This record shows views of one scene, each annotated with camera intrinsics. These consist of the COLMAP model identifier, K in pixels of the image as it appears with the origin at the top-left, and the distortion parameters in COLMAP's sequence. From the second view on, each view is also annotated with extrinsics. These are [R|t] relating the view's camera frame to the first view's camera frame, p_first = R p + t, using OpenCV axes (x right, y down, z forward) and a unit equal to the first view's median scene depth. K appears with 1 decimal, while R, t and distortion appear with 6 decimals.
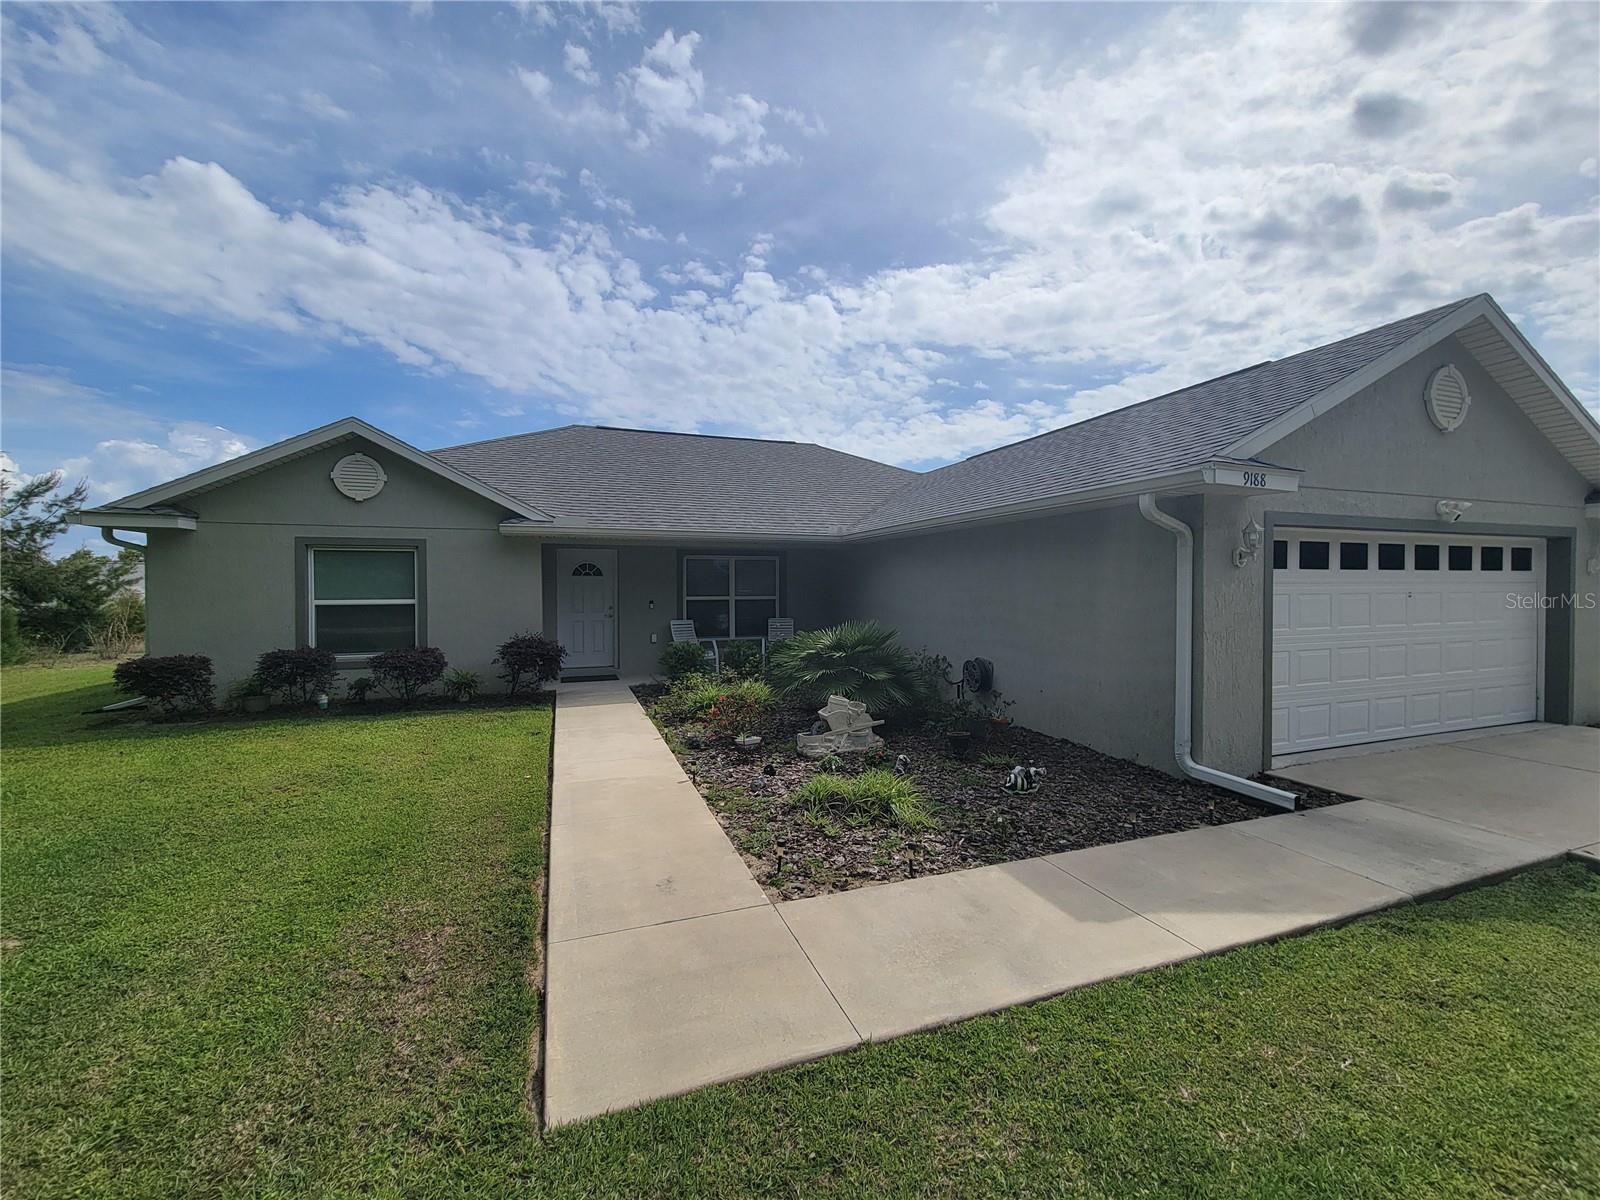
lens RADIAL K [[646.2, 0, 800.0], [0, 646.2, 600.0], [0, 0, 1]] dist [-0.000032, 0.000507]
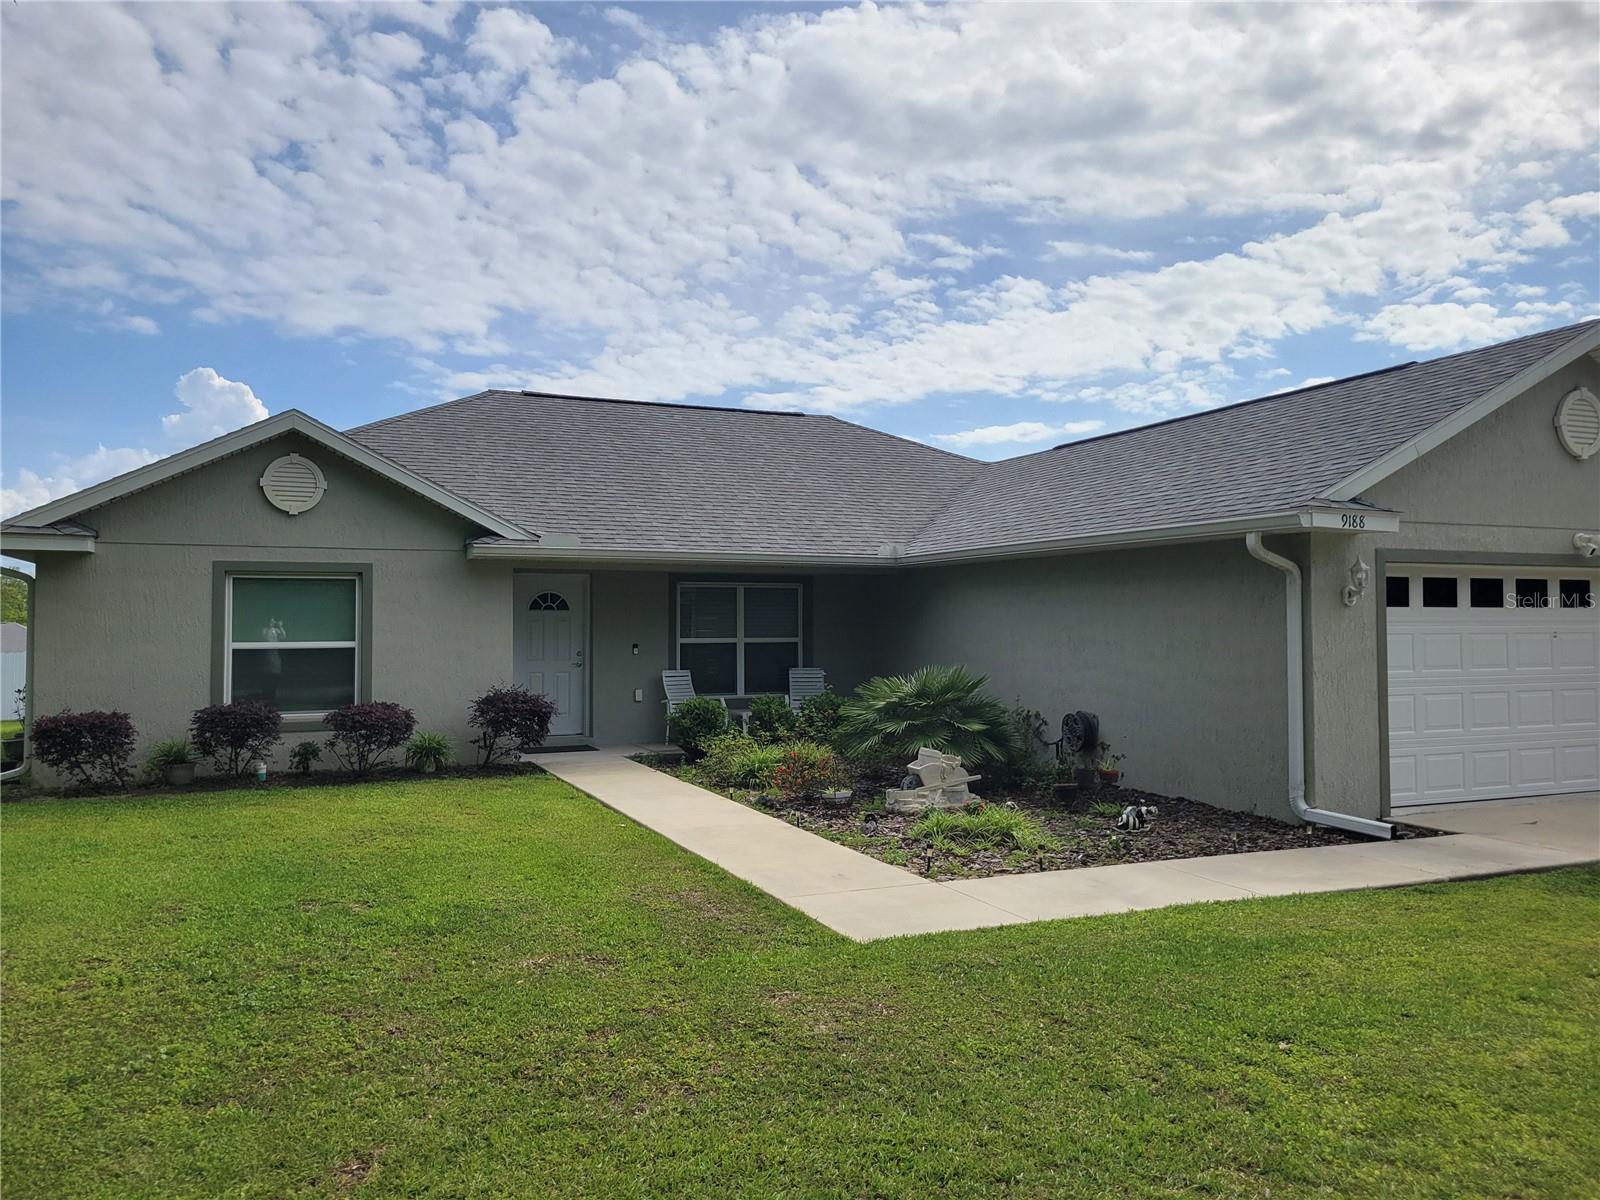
lens RADIAL K [[1176.9, 0, 796.6], [0, 1176.9, 629.1], [0, 0, 1]] dist [0.060243, -0.045701]
pose [[0.998504, 0.000228, 0.054685, -0.194907], [0.000721, 0.999850, -0.017330, 0.011176], [-0.054681, 0.017344, 0.998353, -0.565628]]
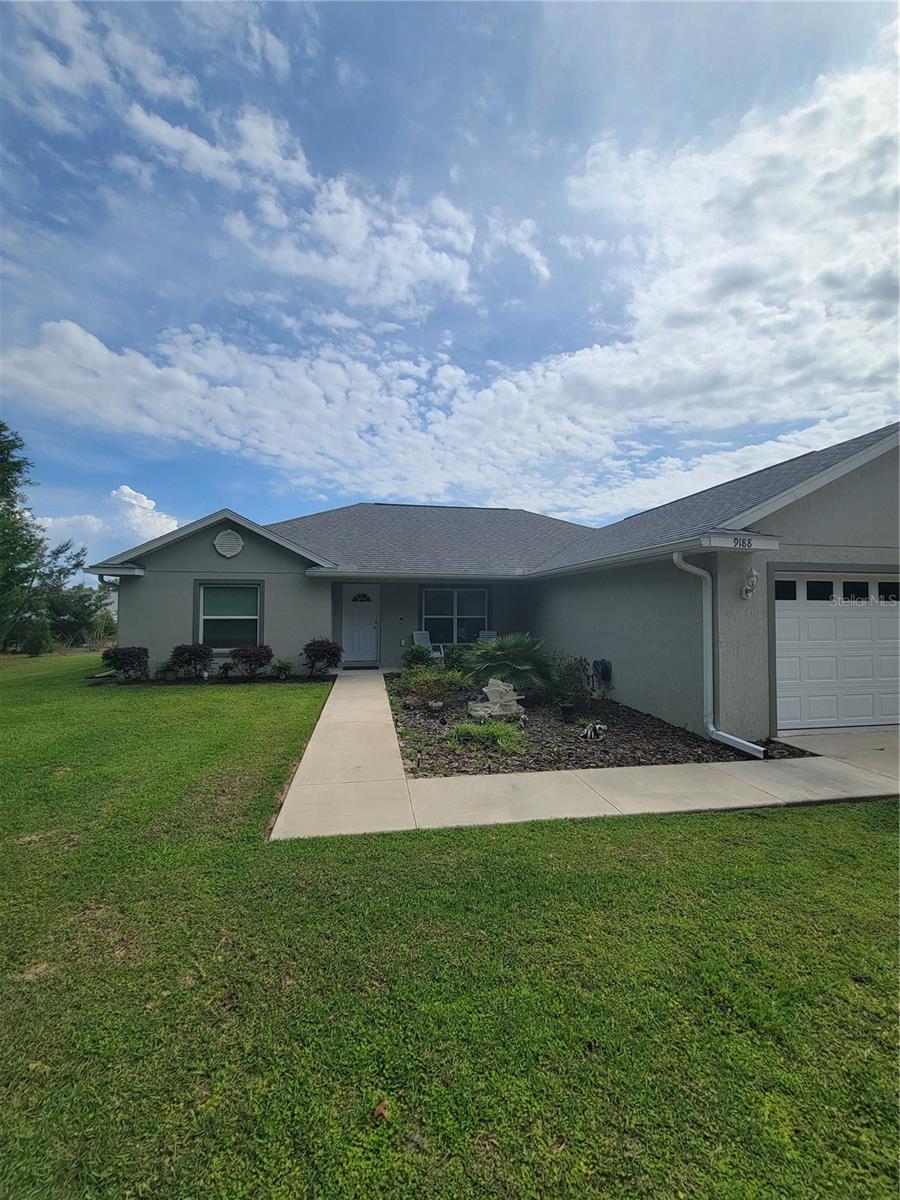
lens RADIAL K [[484.6, 0, 456.6], [0, 484.6, 600.7], [0, 0, 1]] dist [-0.000032, 0.000507]
pose [[0.984718, 0.002648, -0.174135, 0.156683], [-0.009117, 0.999297, -0.036357, 0.000175], [0.173917, 0.037389, 0.984050, -0.171584]]
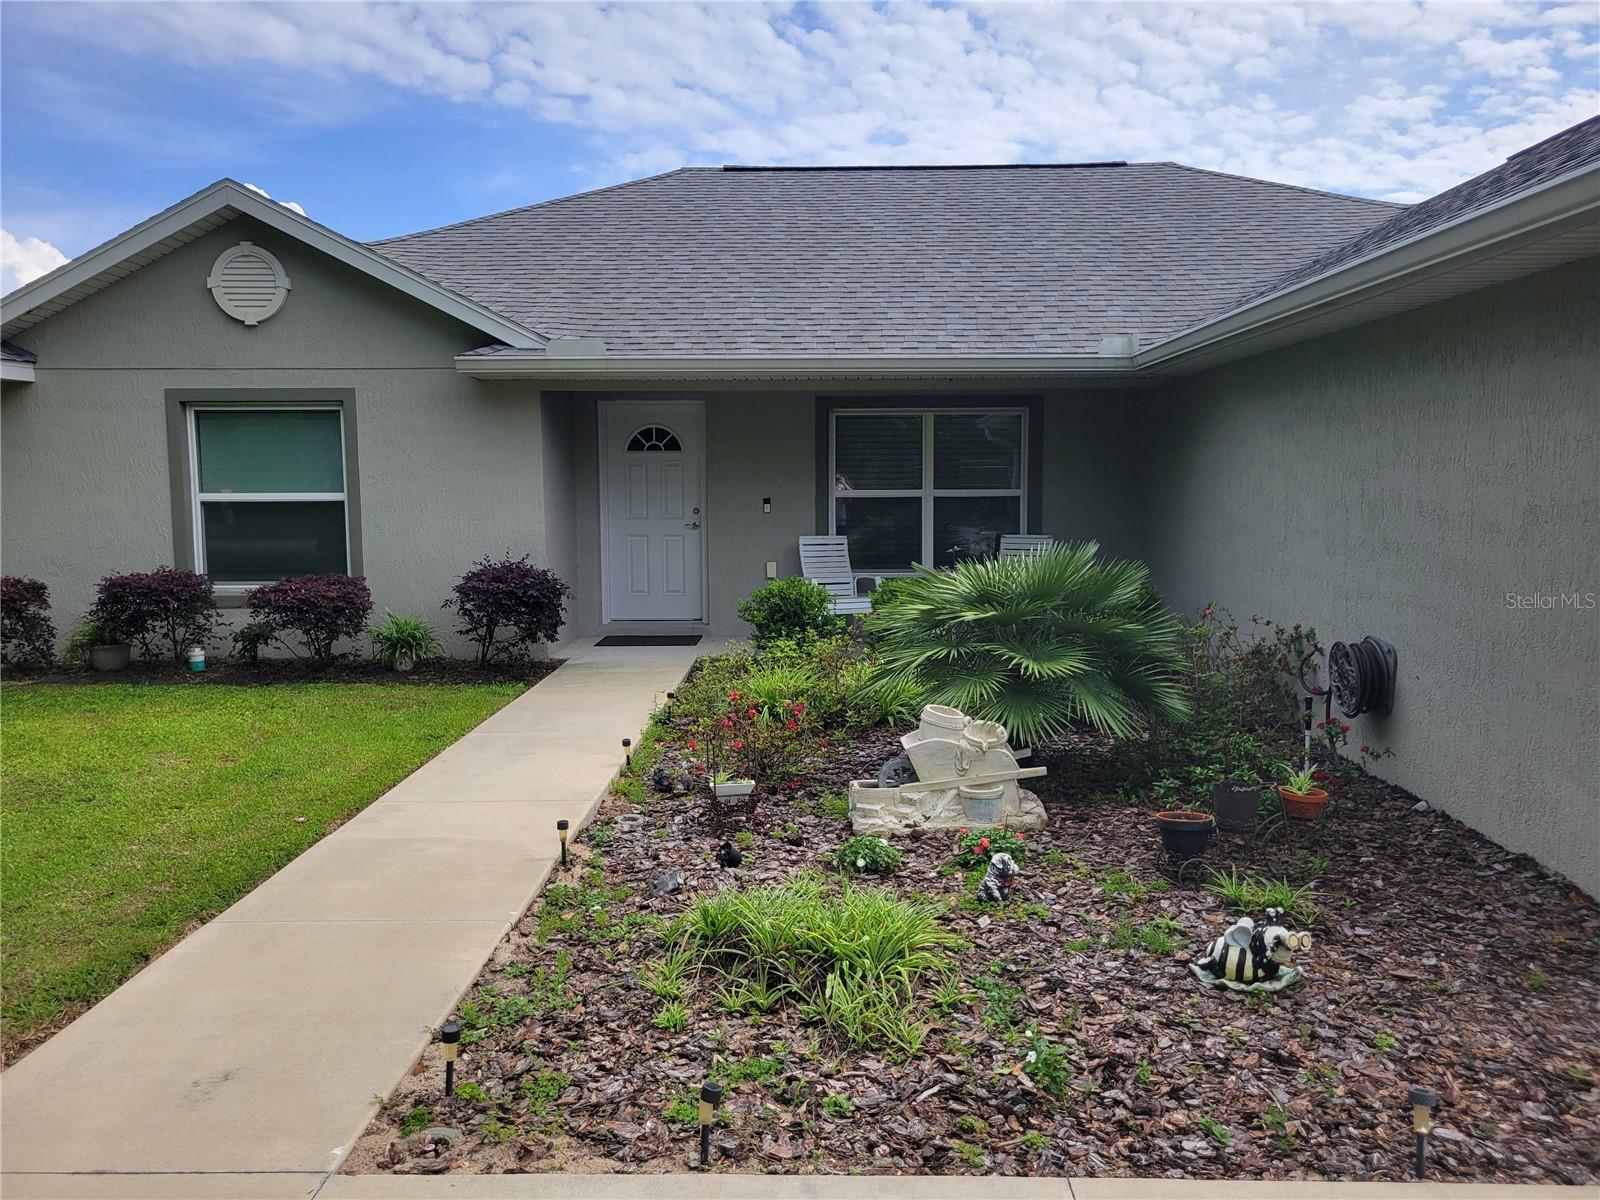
lens RADIAL K [[1197.2, 0, 809.0], [0, 1197.2, 600.8], [0, 0, 1]] dist [0.040101, -0.016918]
pose [[0.933863, 0.035211, -0.355893, 0.245516], [-0.005503, 0.996438, 0.084147, 0.002755], [0.357589, -0.076623, 0.930731, 0.167422]]
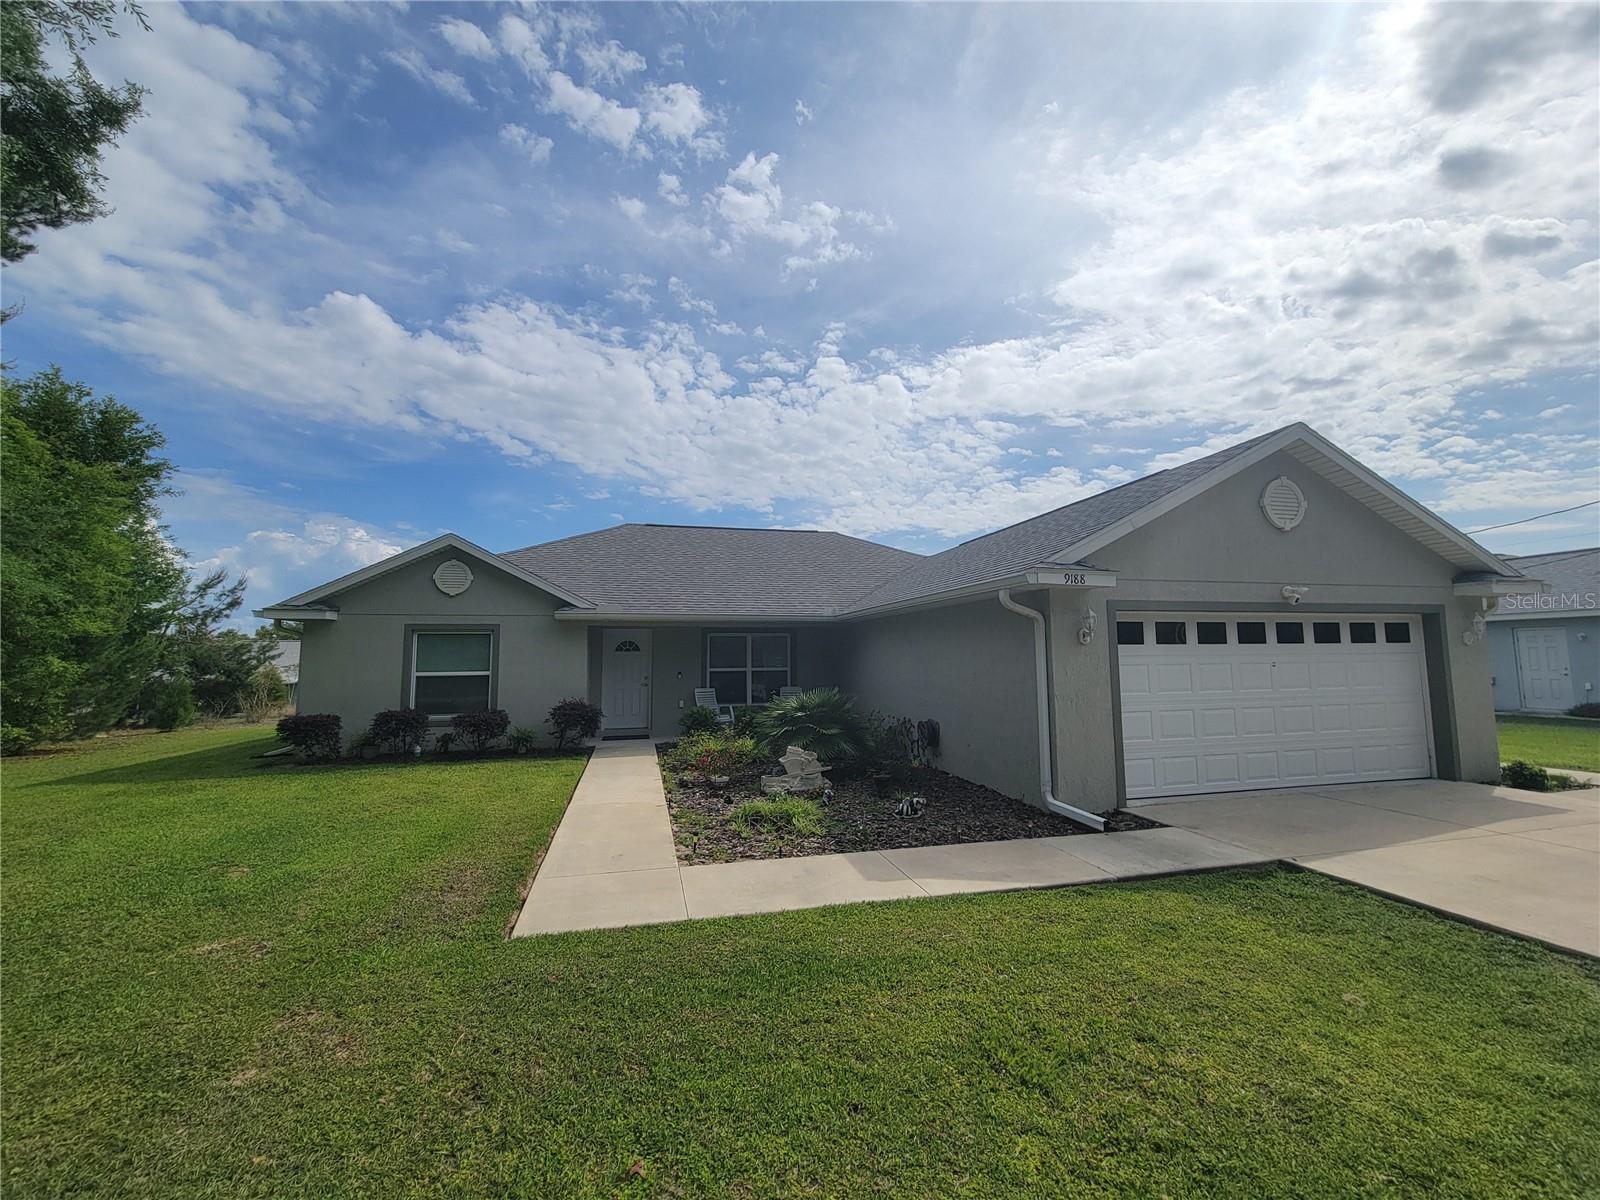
lens RADIAL K [[641.2, 0, 800.0], [0, 641.2, 600.0], [0, 0, 1]] dist [0.000047, 0.000220]
pose [[0.994089, -0.015418, -0.107466, 0.190735], [0.003491, 0.993892, -0.110300, 0.001260], [0.108511, 0.109273, 0.988071, -0.251363]]
